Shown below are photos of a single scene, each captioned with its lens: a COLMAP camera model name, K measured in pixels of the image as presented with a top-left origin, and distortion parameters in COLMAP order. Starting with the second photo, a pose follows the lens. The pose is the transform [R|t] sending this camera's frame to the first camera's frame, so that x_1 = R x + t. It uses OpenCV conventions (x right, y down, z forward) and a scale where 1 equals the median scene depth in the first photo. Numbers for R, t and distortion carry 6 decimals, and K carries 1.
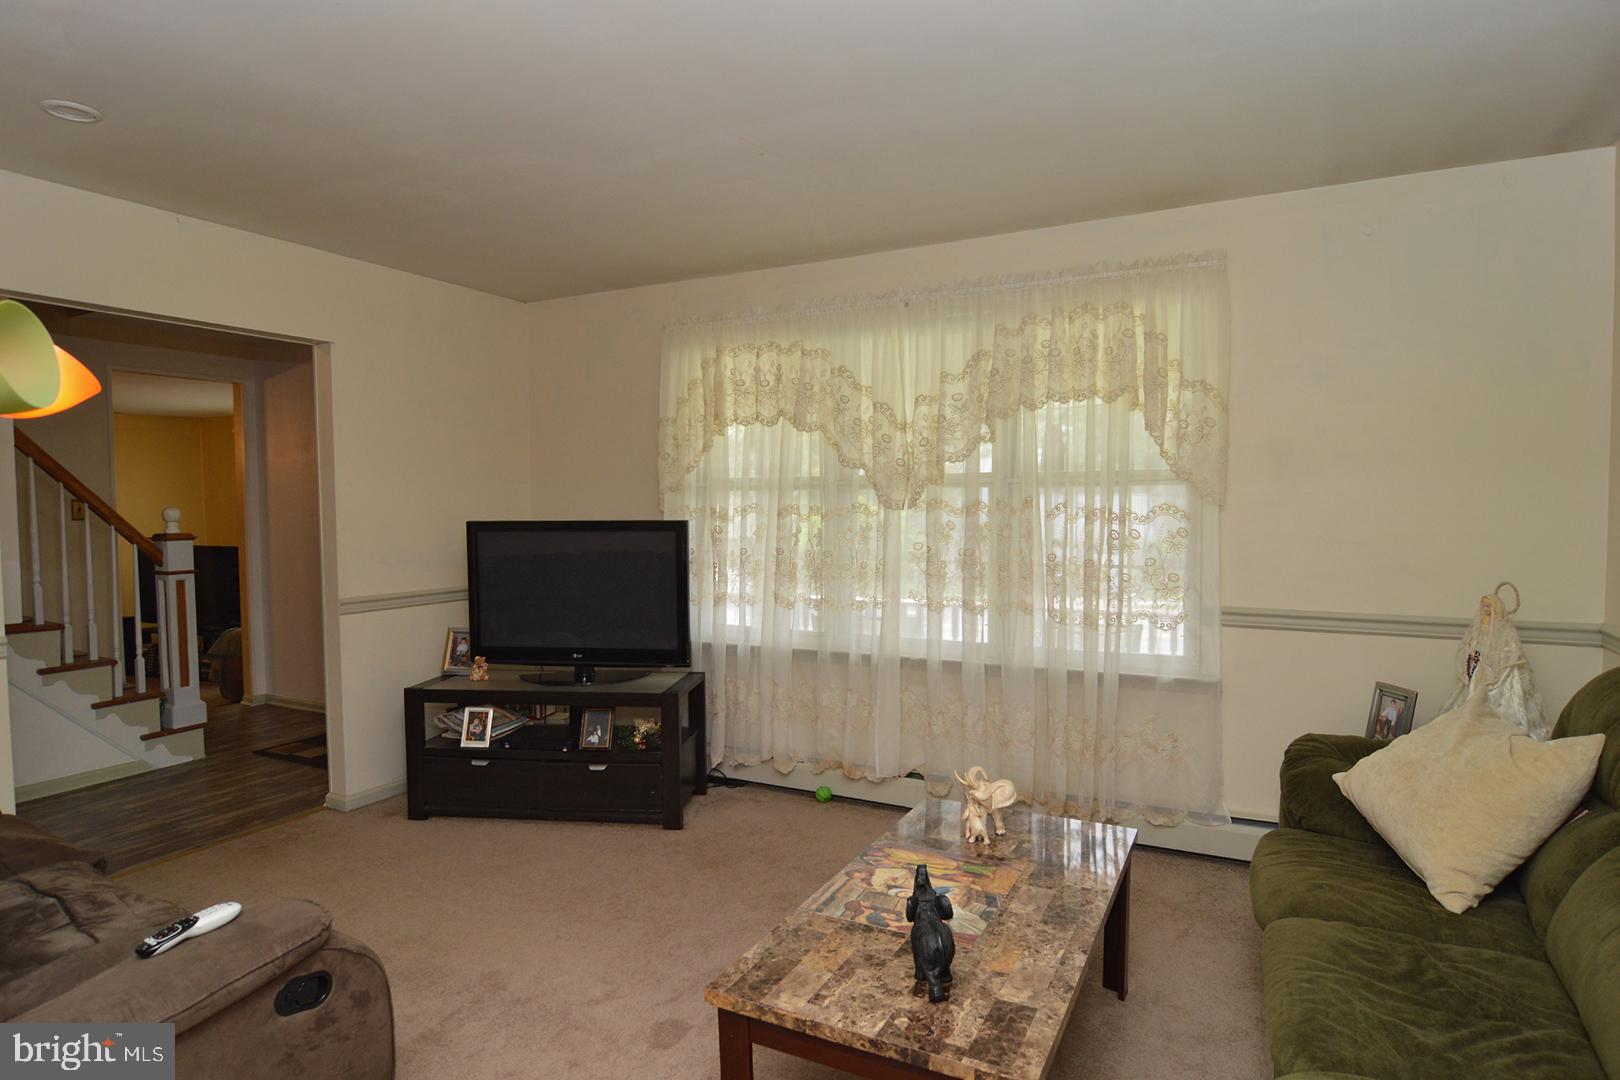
lens RADIAL K [[884.2, 0, 808.7], [0, 884.2, 545.9], [0, 0, 1]] dist [-0.003339, -0.009476]
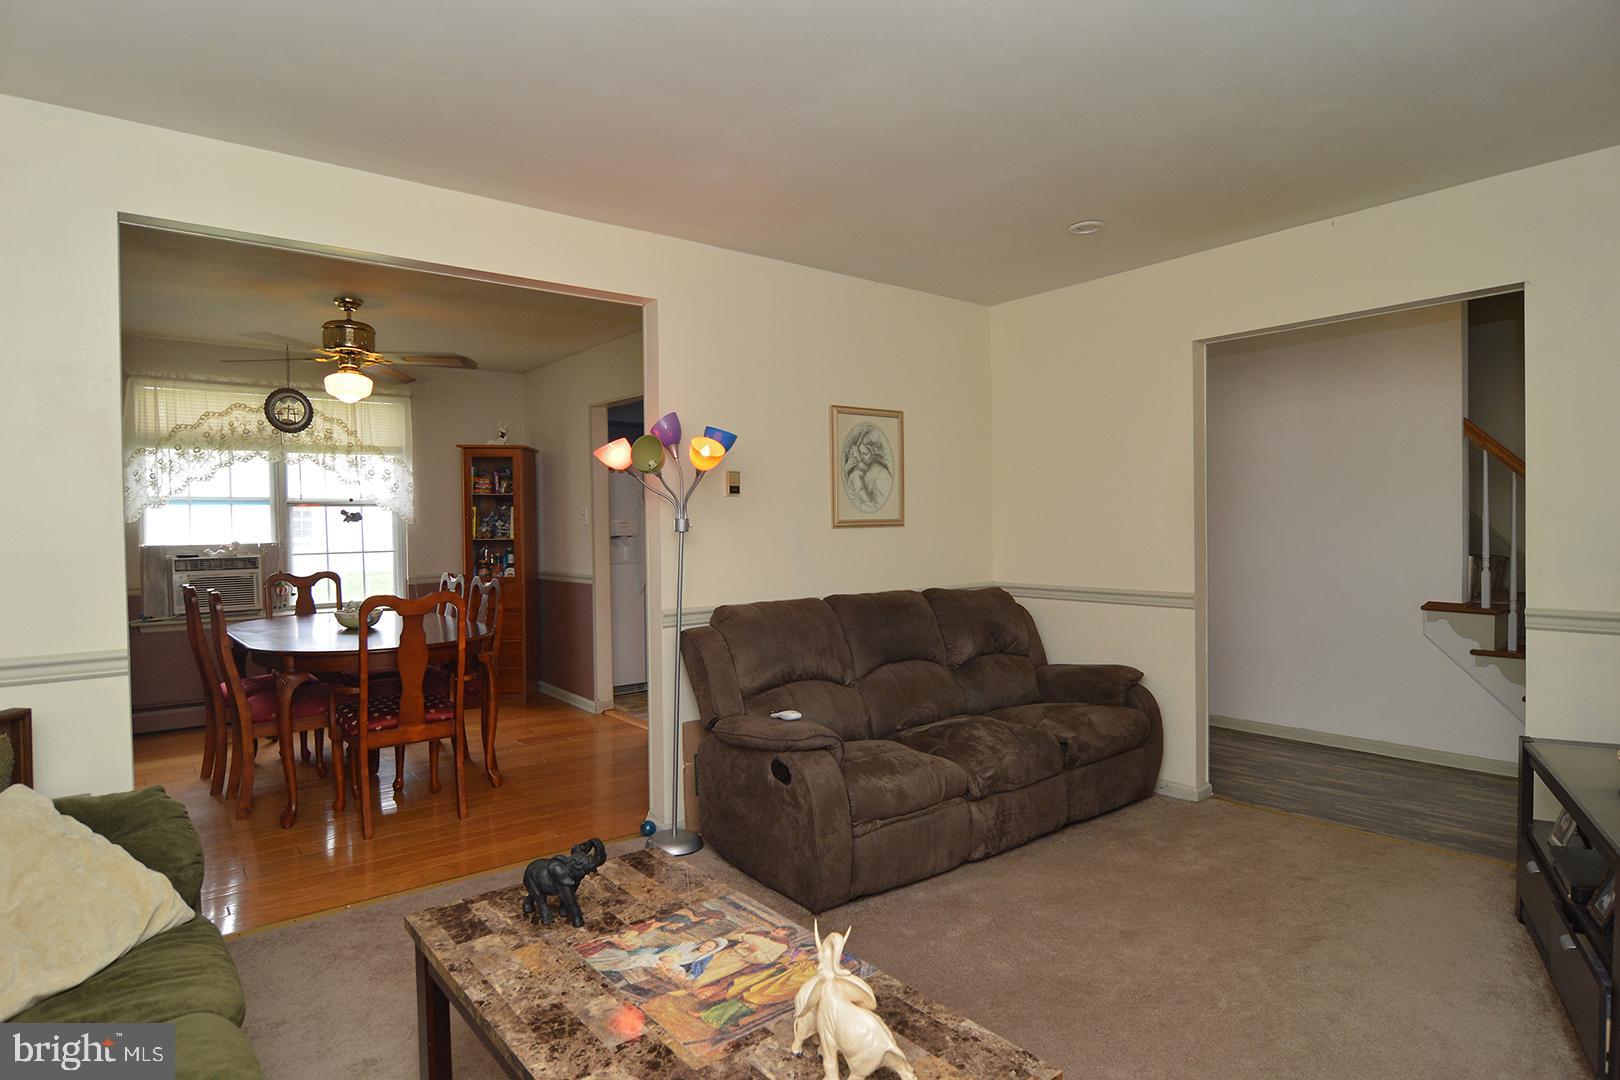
lens RADIAL K [[884.2, 0, 808.7], [0, 884.2, 545.9], [0, 0, 1]] dist [-0.003339, -0.009476]
pose [[-0.402229, 0.036196, -0.914823, 0.863915], [-0.023428, 0.998484, 0.049807, -0.035664], [0.915239, 0.041467, -0.400772, 1.462543]]
